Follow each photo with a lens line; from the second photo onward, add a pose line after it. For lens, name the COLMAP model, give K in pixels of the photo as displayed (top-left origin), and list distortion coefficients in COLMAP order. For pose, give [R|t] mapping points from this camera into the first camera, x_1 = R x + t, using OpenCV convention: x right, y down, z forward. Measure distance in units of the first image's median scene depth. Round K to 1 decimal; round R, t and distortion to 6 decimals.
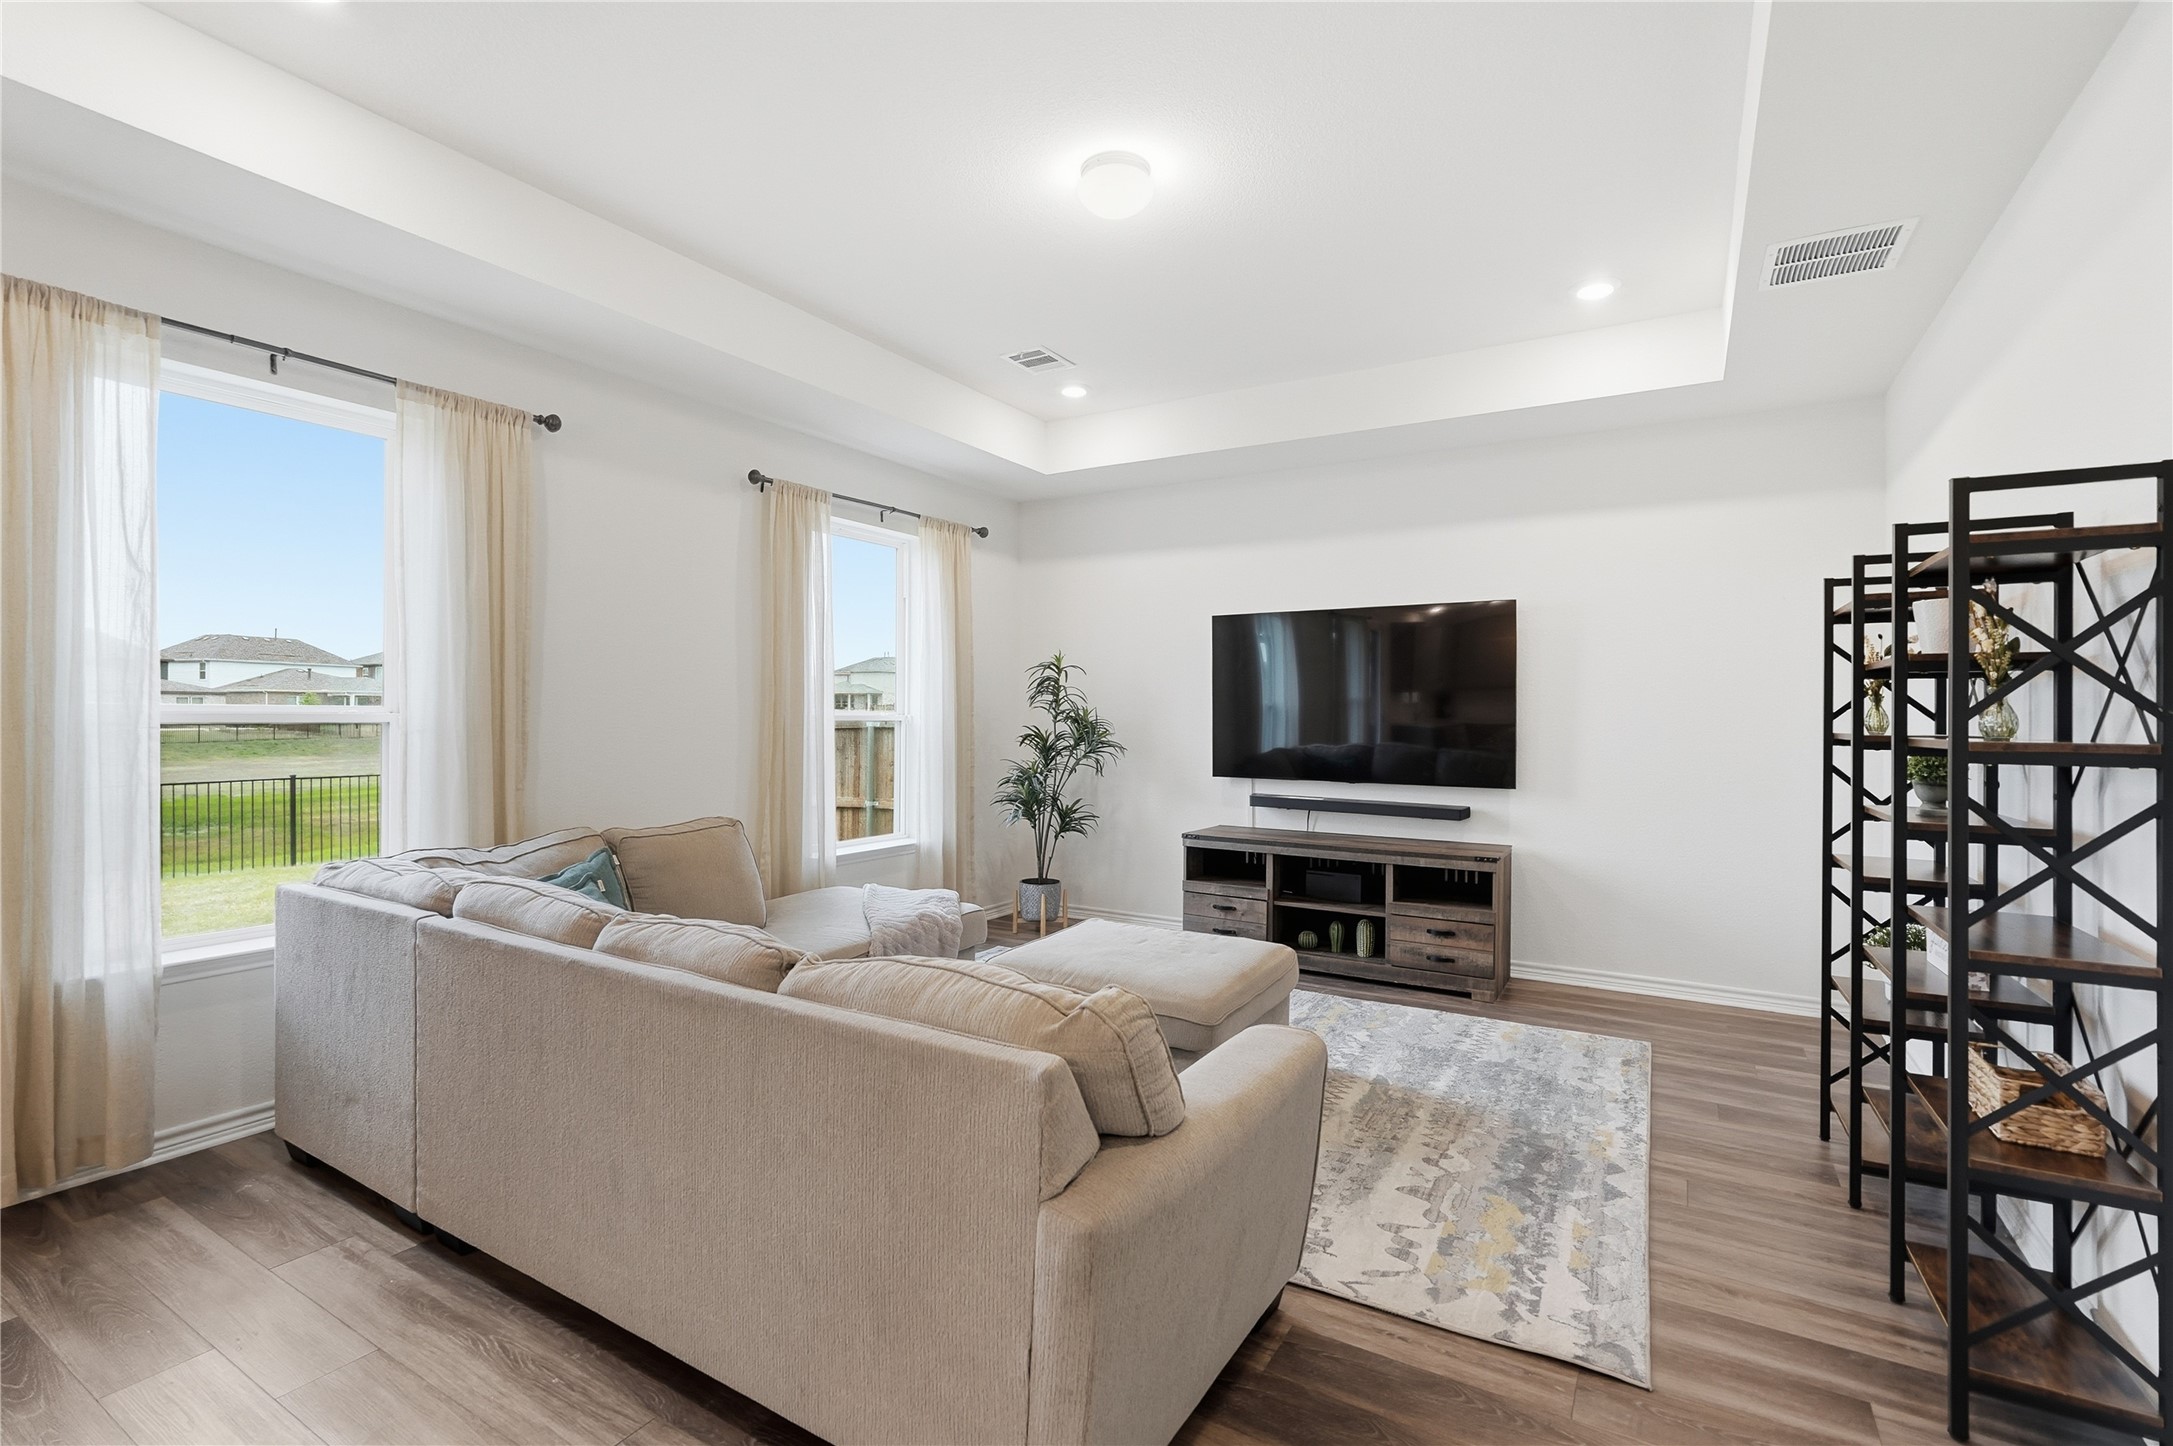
lens RADIAL K [[967.0, 0, 1072.1], [0, 967.0, 728.6], [0, 0, 1]] dist [-0.013436, 0.000064]
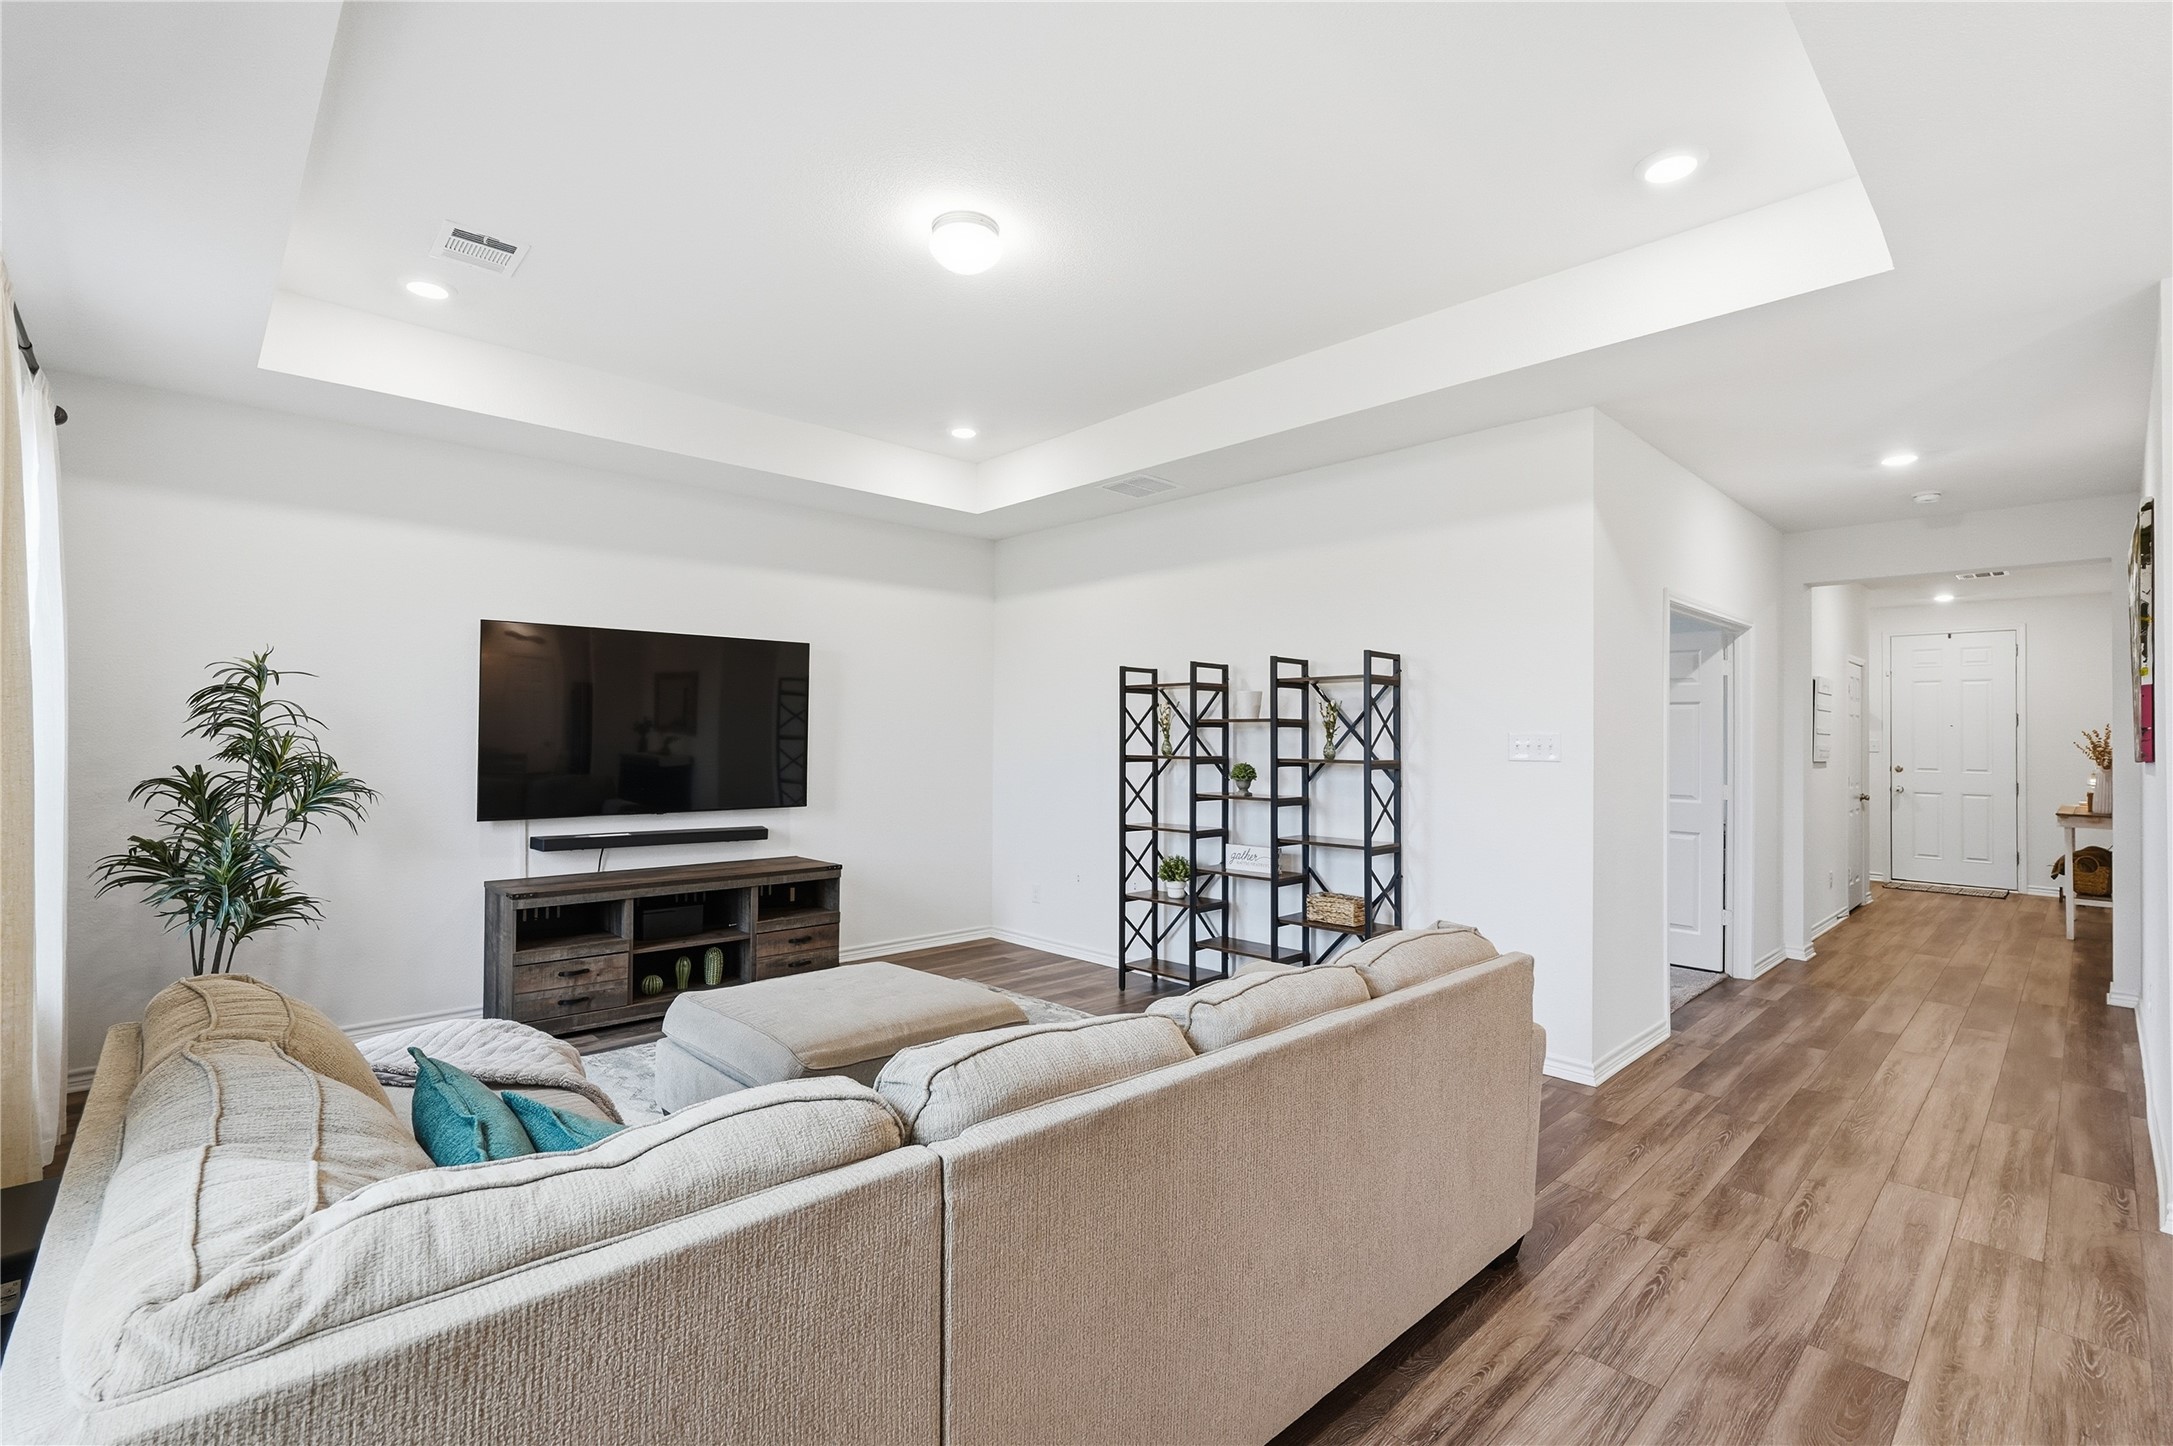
lens RADIAL K [[967.0, 0, 1065.5], [0, 967.0, 727.3], [0, 0, 1]] dist [-0.013436, 0.000064]
pose [[0.275986, 0.005419, 0.961146, -0.602017], [0.009516, 0.999920, -0.008370, -0.020558], [-0.961114, 0.011456, 0.275913, 0.397018]]
